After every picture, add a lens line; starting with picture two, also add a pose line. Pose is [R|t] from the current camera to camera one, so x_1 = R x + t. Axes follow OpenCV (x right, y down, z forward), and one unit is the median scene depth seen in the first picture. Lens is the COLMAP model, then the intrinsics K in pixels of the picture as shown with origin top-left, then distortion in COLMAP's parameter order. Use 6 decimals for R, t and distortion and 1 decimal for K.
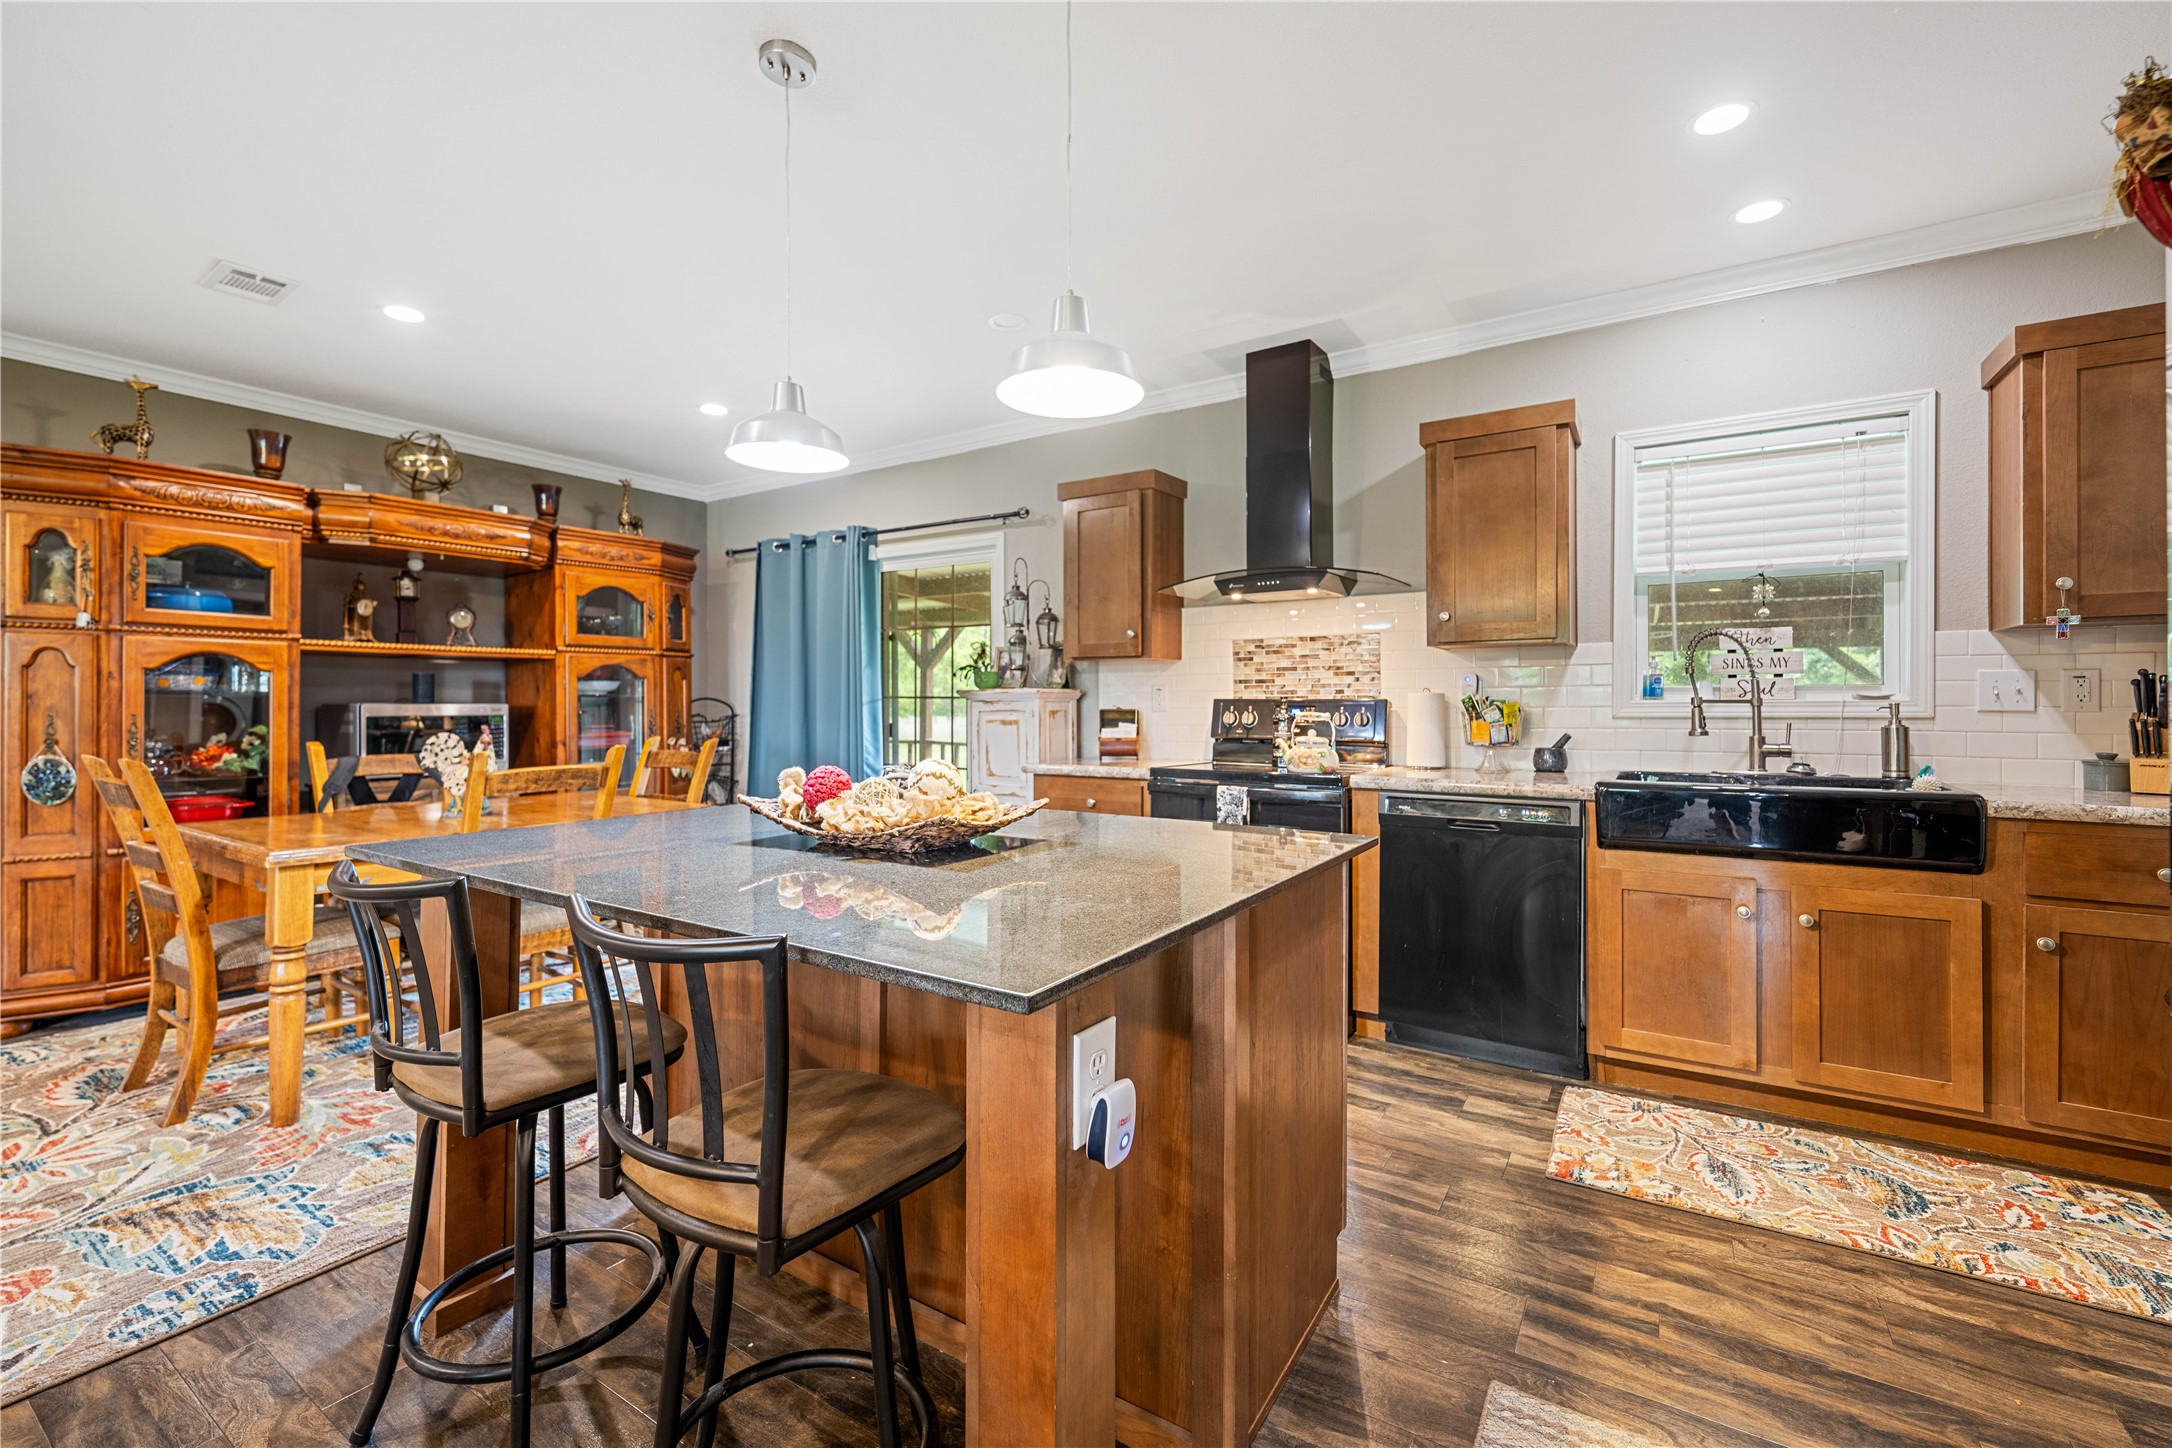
lens RADIAL K [[888.5, 0, 1089.2], [0, 888.5, 706.1], [0, 0, 1]] dist [-0.003310, -0.000206]
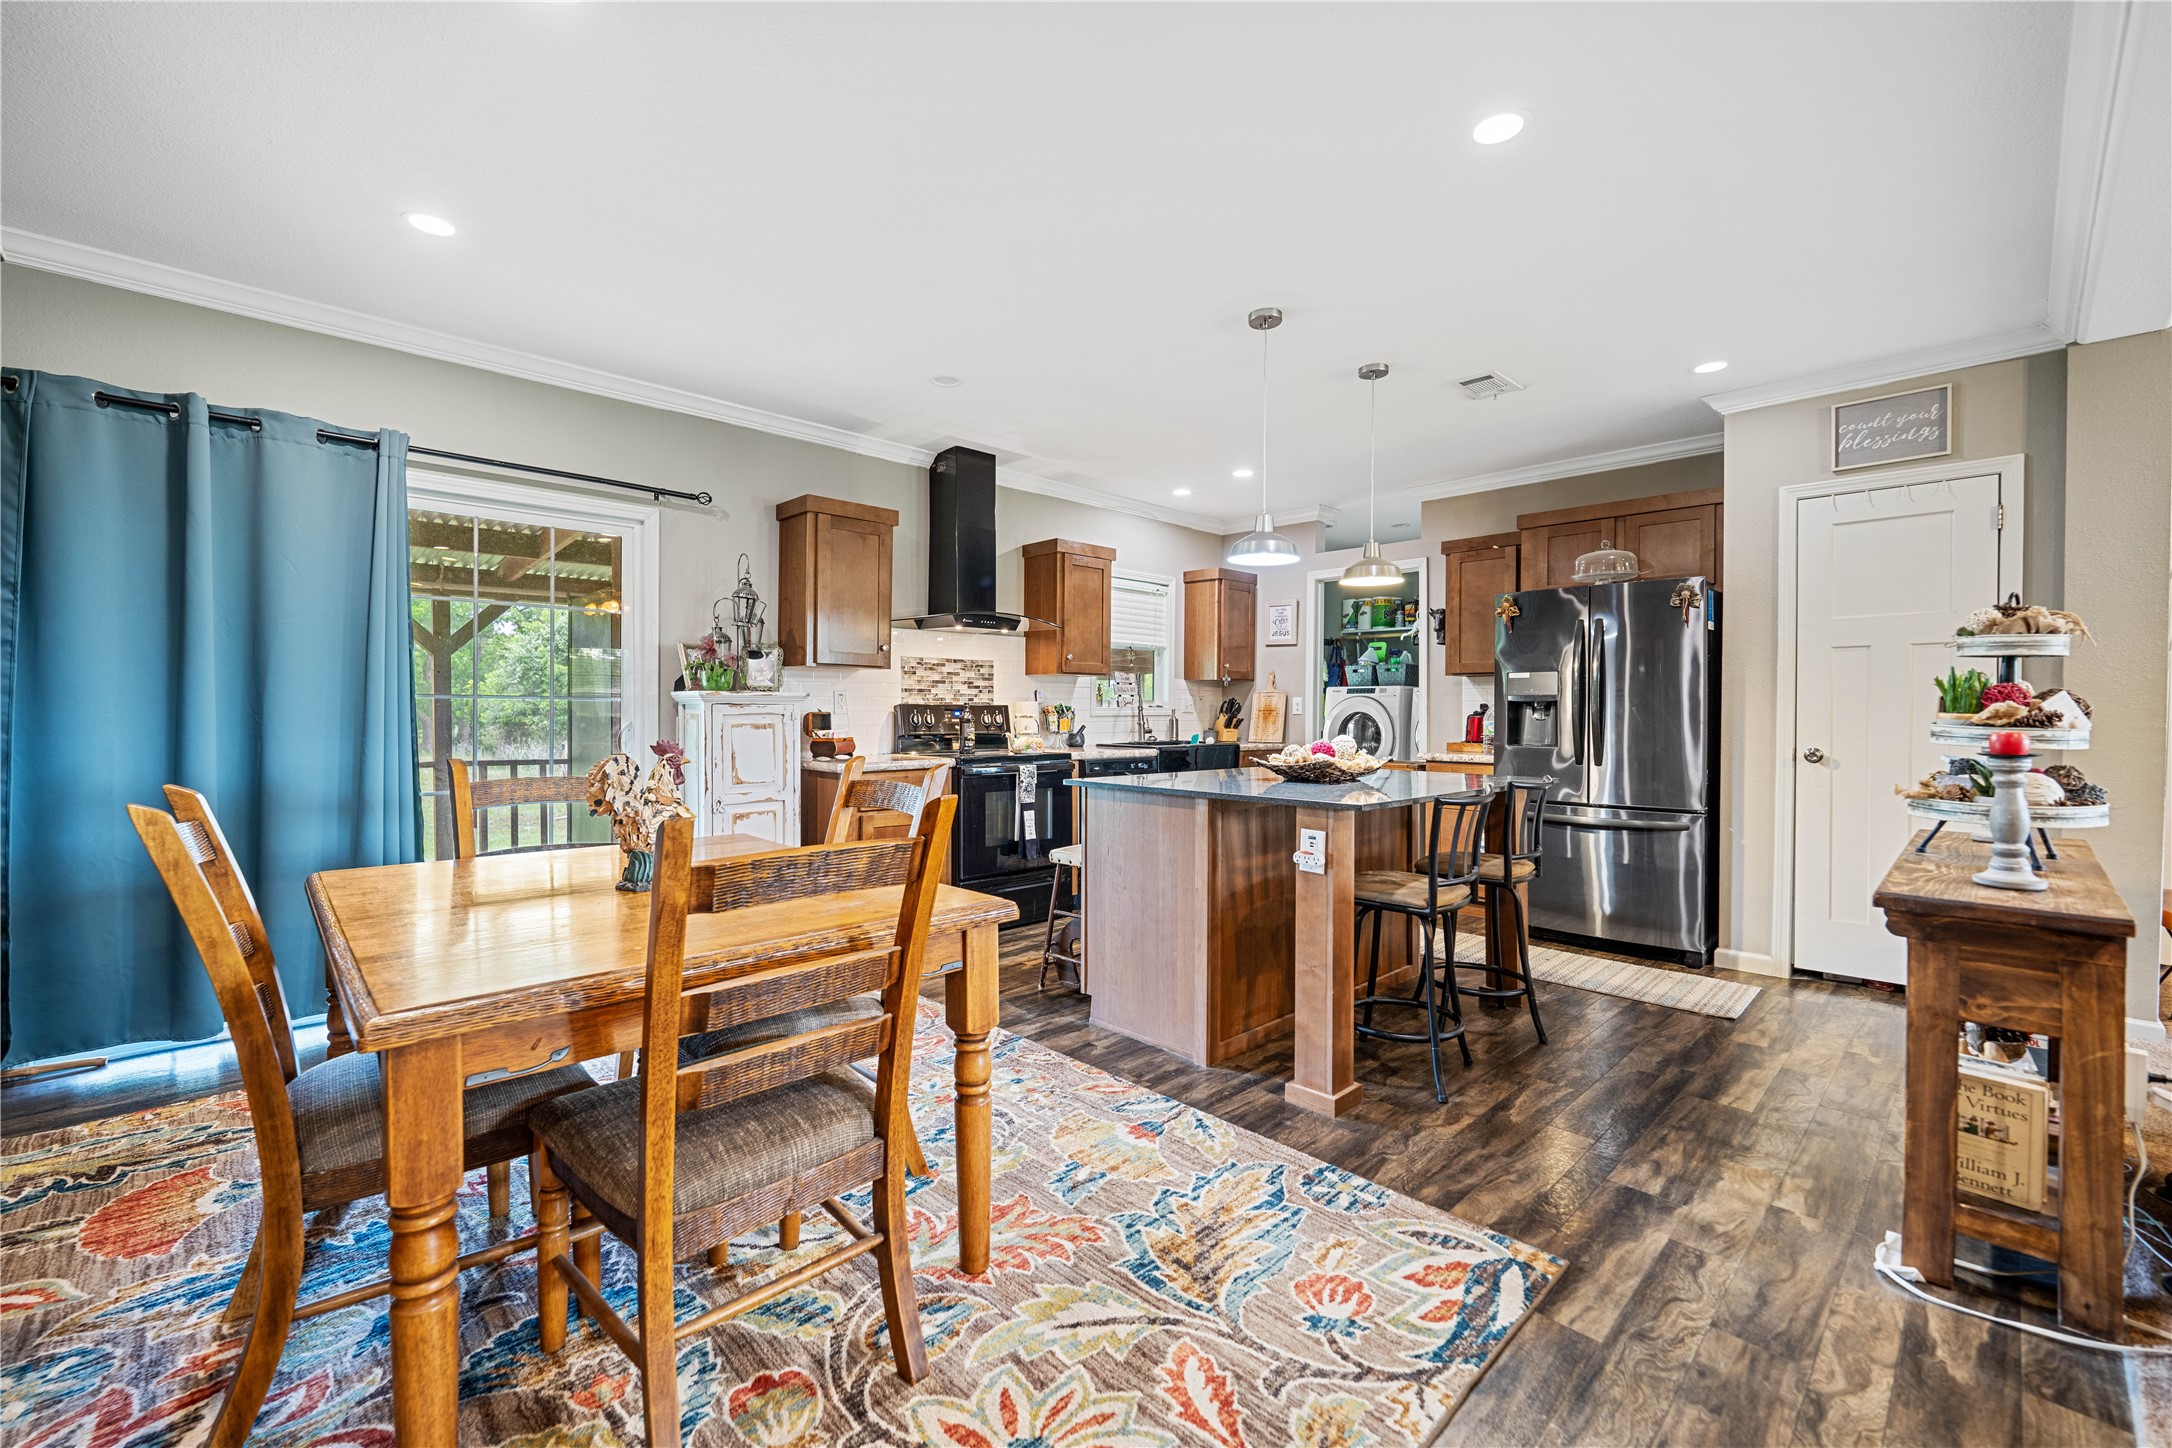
lens RADIAL K [[888.5, 0, 1086.5], [0, 888.5, 720.7], [0, 0, 1]] dist [-0.003310, -0.000206]
pose [[0.243802, -0.009395, 0.969779, -1.022857], [-0.000365, 0.999952, 0.009779, 0.003241], [-0.969825, -0.002738, 0.243787, 0.463636]]
